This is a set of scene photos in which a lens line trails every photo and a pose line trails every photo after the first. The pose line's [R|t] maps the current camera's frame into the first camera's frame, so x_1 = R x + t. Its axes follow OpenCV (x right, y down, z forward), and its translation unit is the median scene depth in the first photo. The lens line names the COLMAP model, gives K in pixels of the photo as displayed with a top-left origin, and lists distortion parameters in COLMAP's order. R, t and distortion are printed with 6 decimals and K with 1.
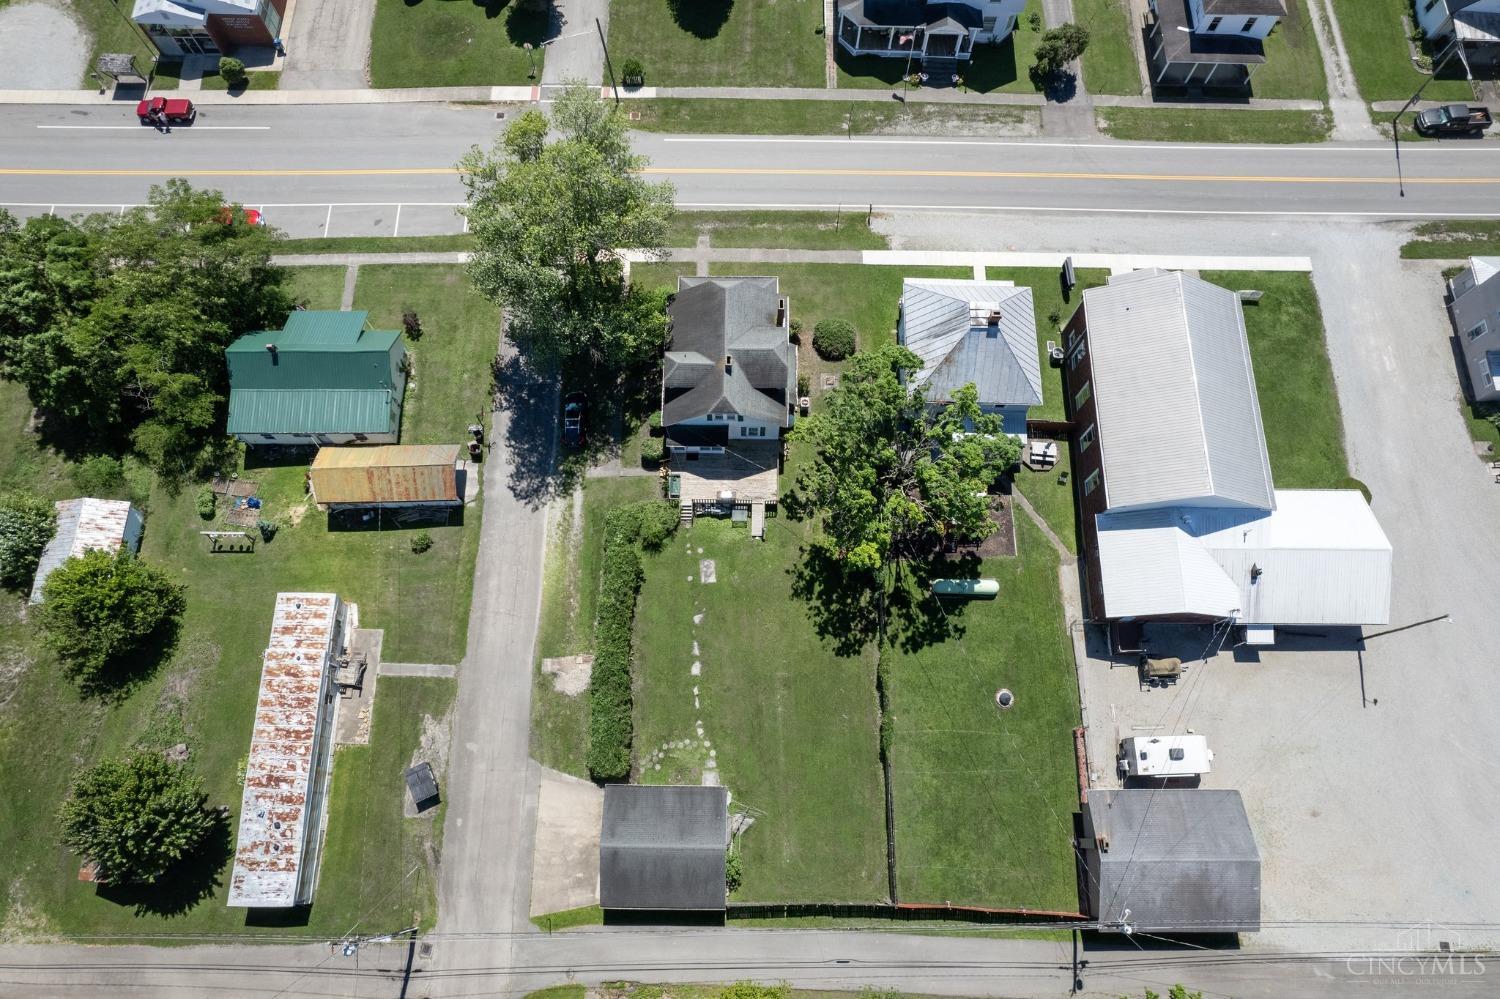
lens RADIAL K [[966.3, 0, 753.9], [0, 966.3, 502.0], [0, 0, 1]] dist [-0.098251, 0.087451]
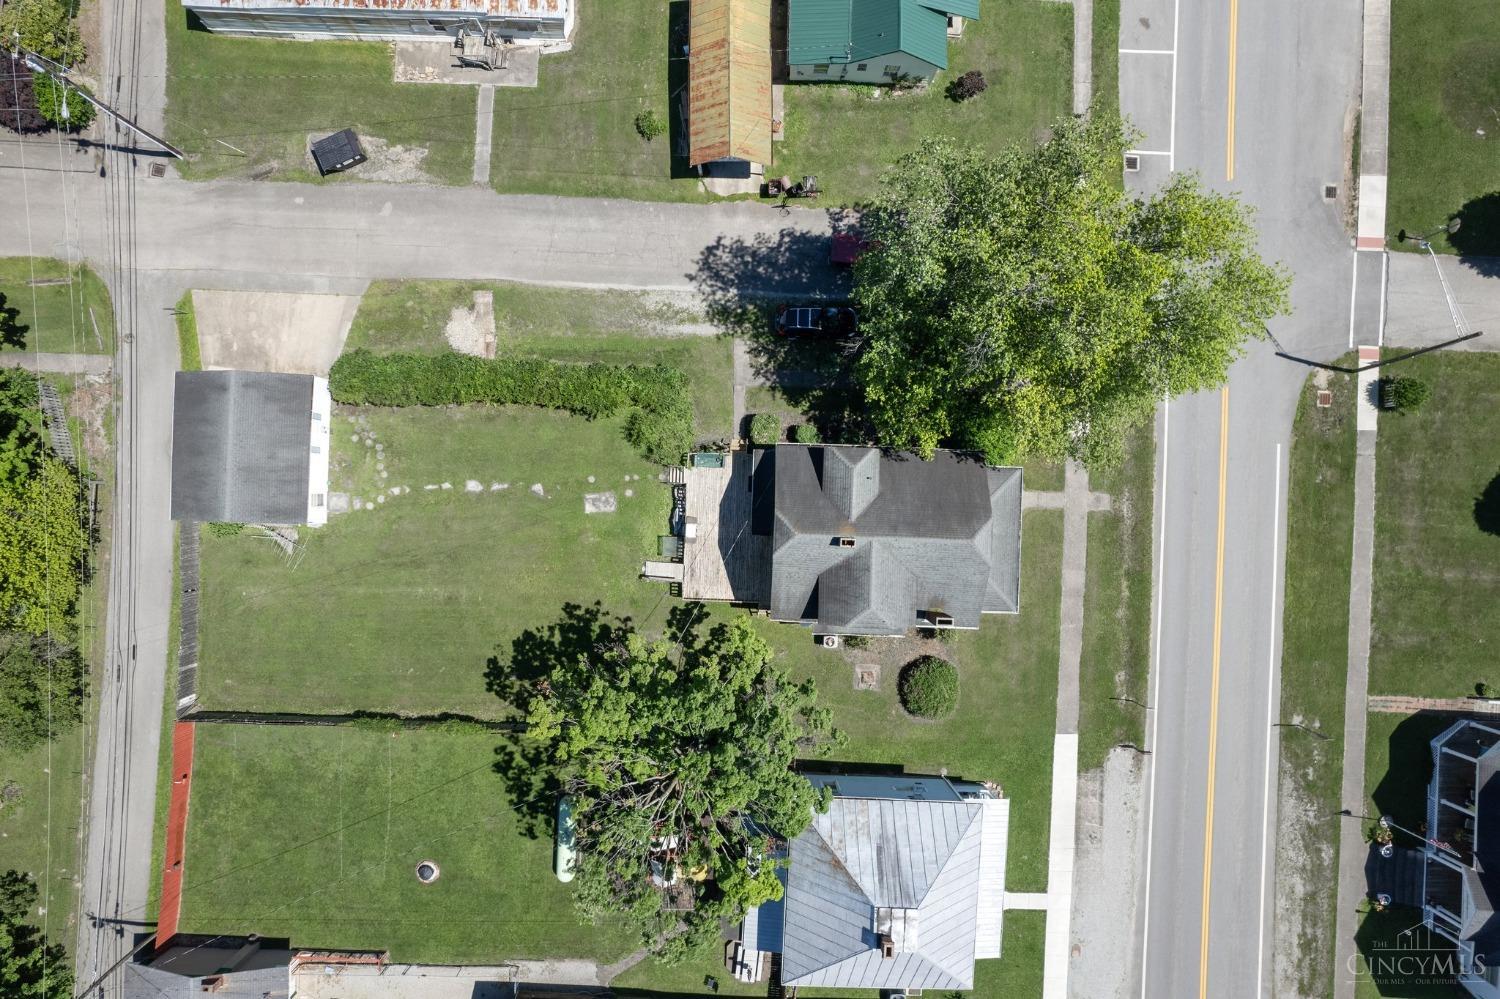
lens RADIAL K [[966.3, 0, 753.9], [0, 966.3, 502.0], [0, 0, 1]] dist [-0.098251, 0.087451]
pose [[-0.026768, 0.999609, -0.008110, -0.044829], [-0.950002, -0.022913, 0.311401, -0.276749], [0.311093, 0.016040, 0.950244, 0.310032]]
